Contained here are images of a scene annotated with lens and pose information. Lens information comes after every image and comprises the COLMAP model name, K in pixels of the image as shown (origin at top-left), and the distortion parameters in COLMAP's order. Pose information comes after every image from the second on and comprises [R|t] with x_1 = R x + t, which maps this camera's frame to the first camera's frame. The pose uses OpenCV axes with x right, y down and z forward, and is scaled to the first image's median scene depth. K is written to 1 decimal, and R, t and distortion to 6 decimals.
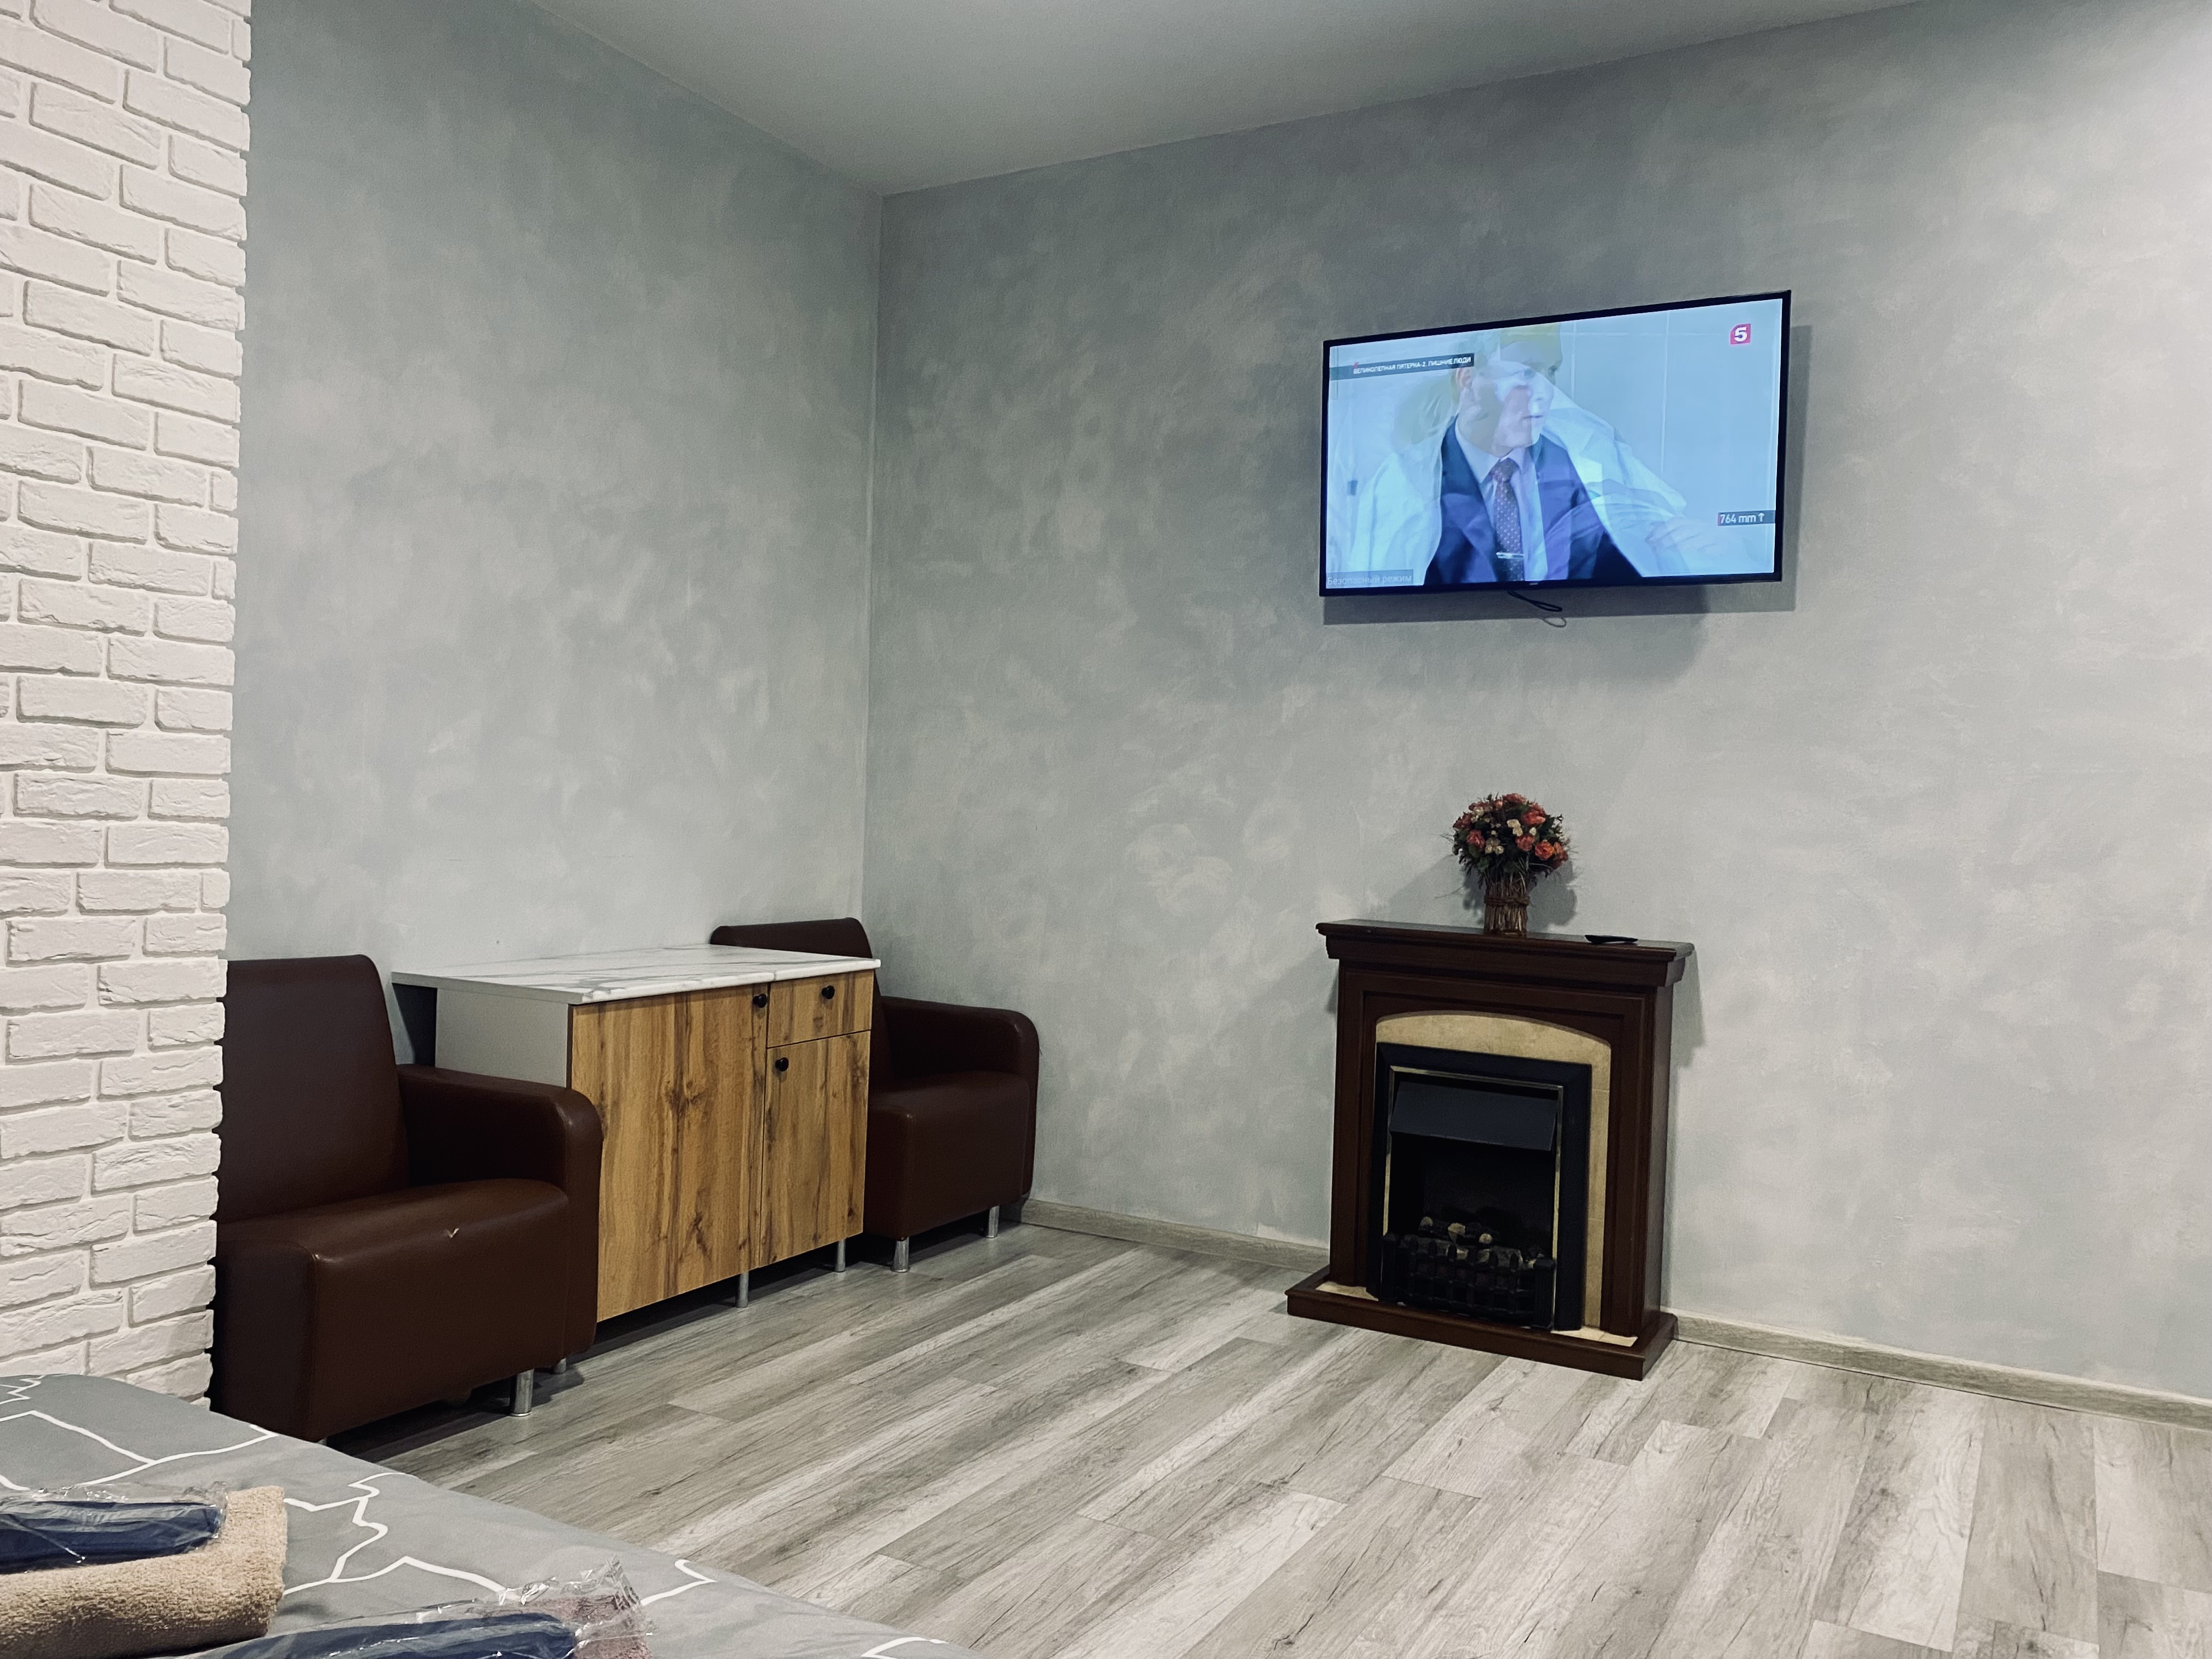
lens RADIAL K [[1706.8, 0, 1104.9], [0, 1706.8, 838.5], [0, 0, 1]] dist [0.067745, -0.065020]
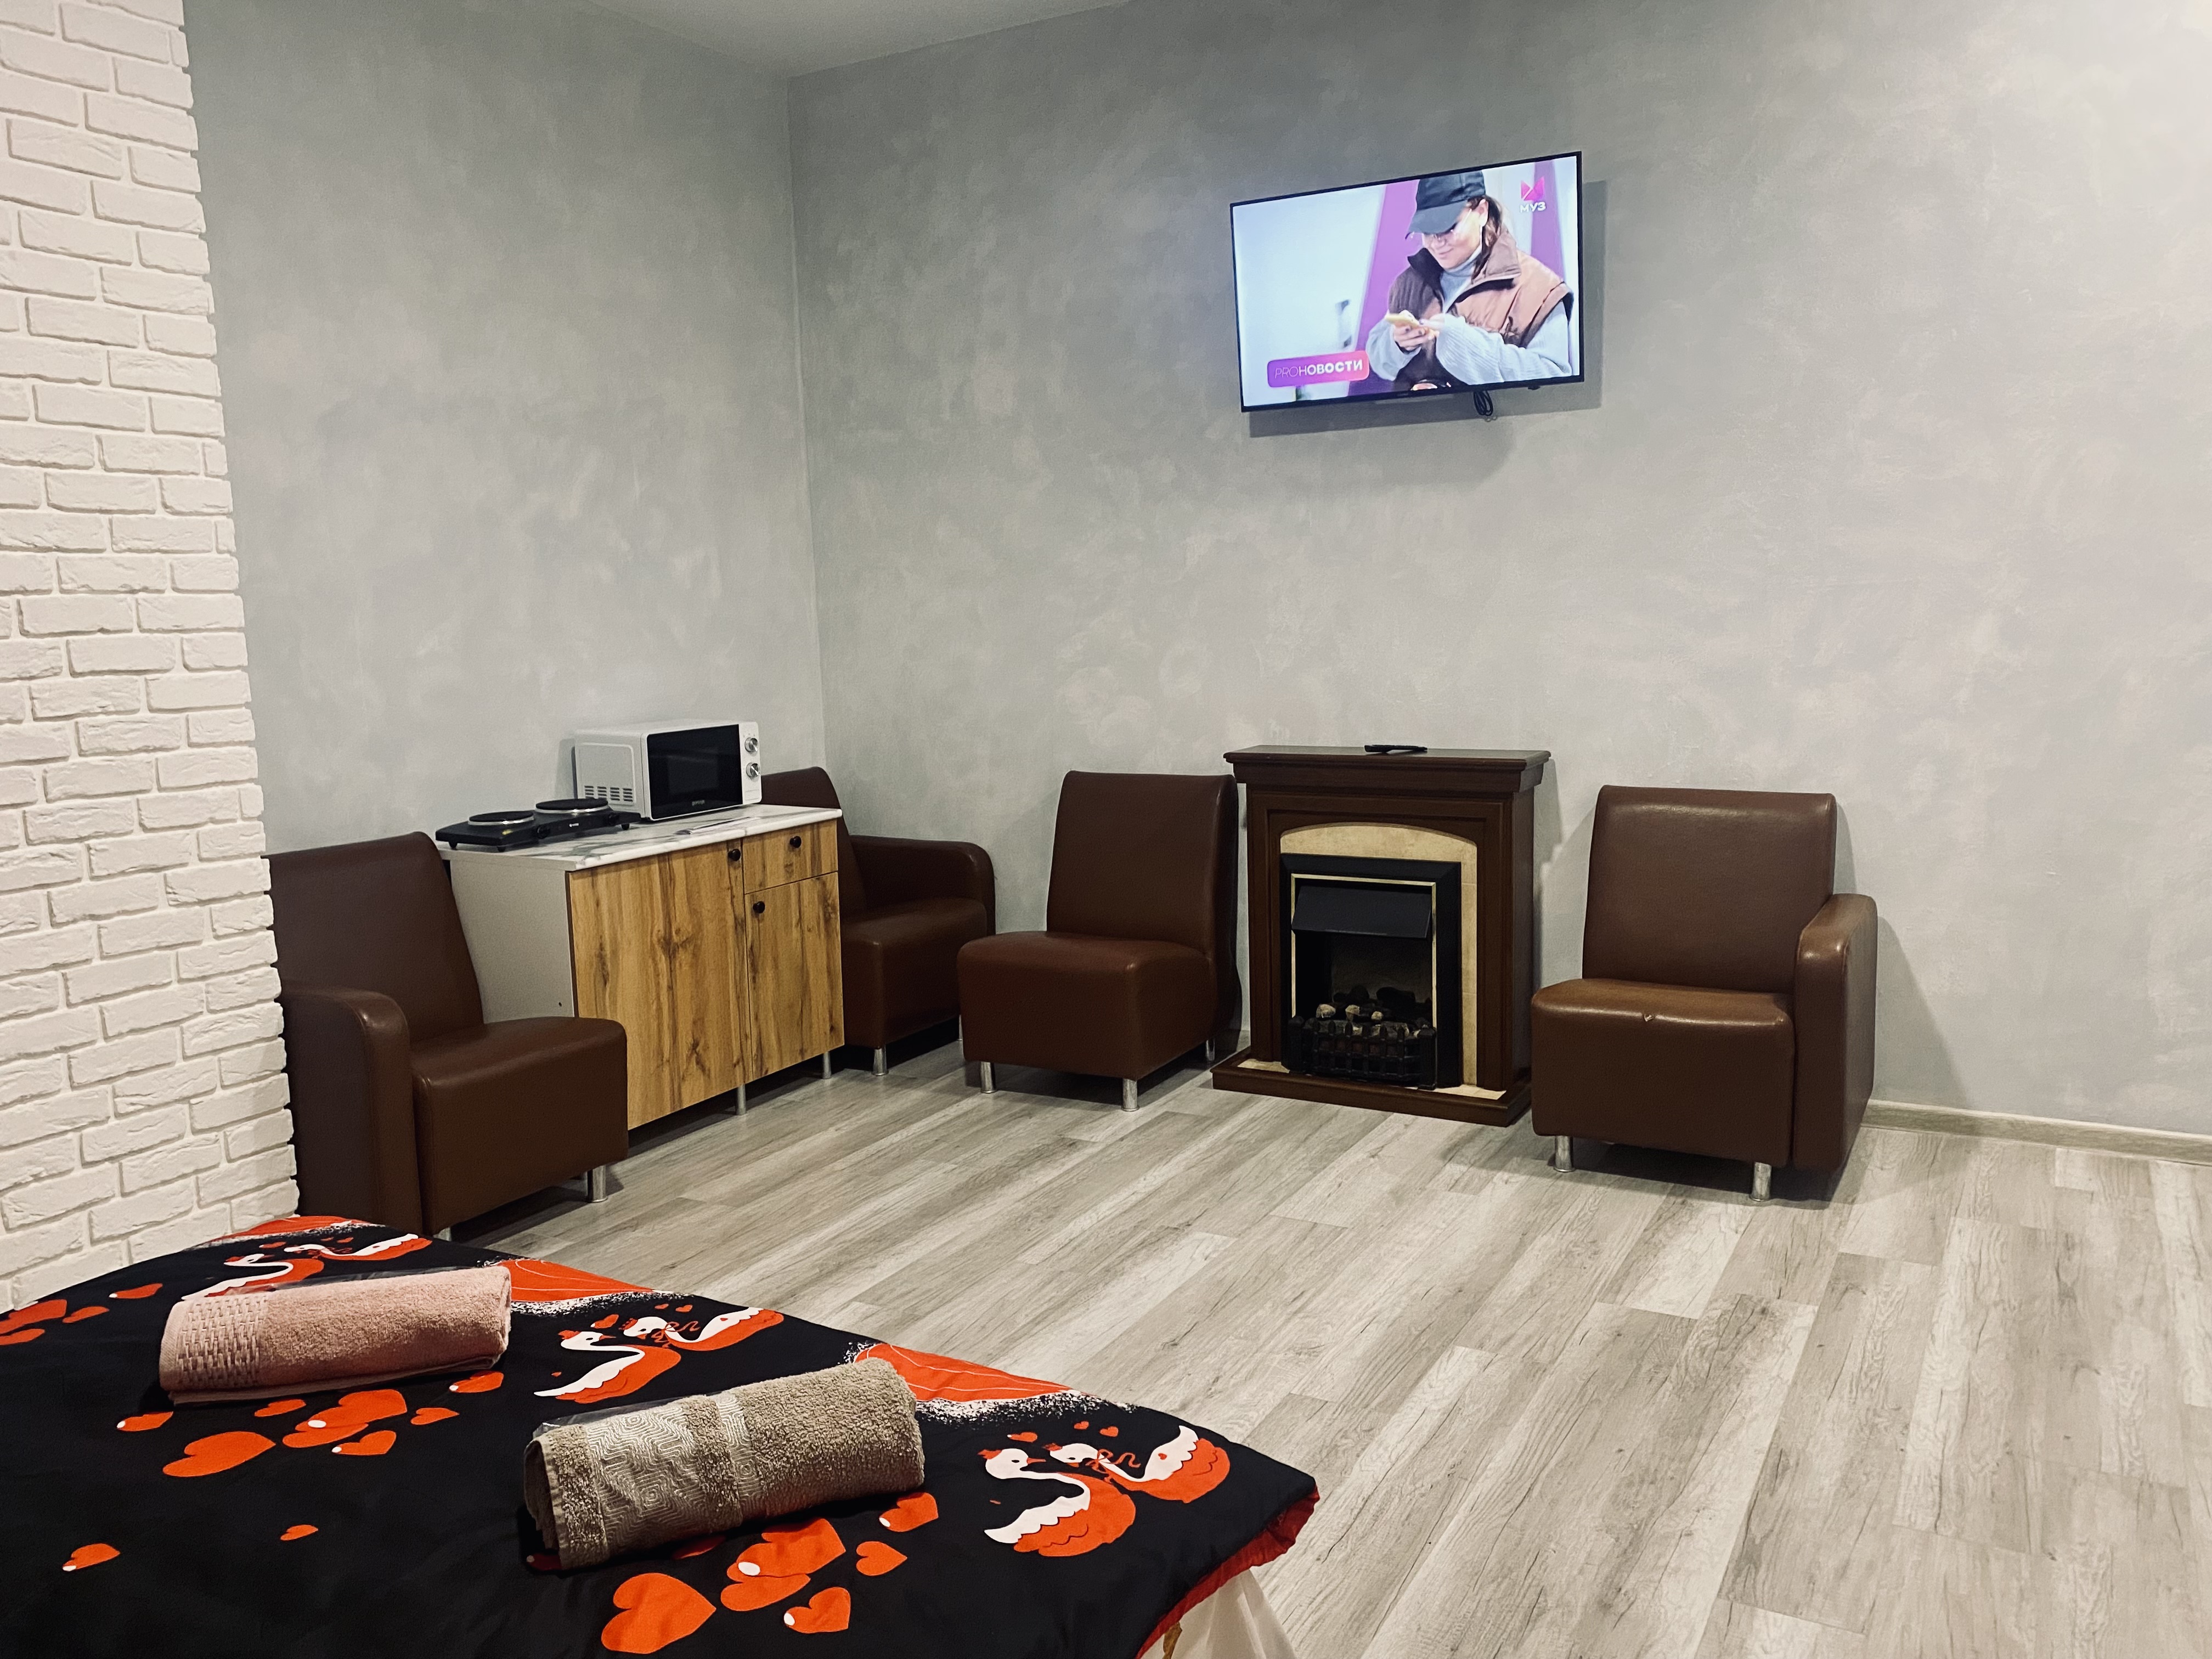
lens RADIAL K [[1706.8, 0, 1116.0], [0, 1706.8, 843.9], [0, 0, 1]] dist [0.067745, -0.065020]
pose [[0.997998, -0.063214, -0.001905, 0.060648], [0.062952, 0.990071, 0.125684, -0.042591], [-0.006059, -0.125552, 0.992069, -0.143862]]
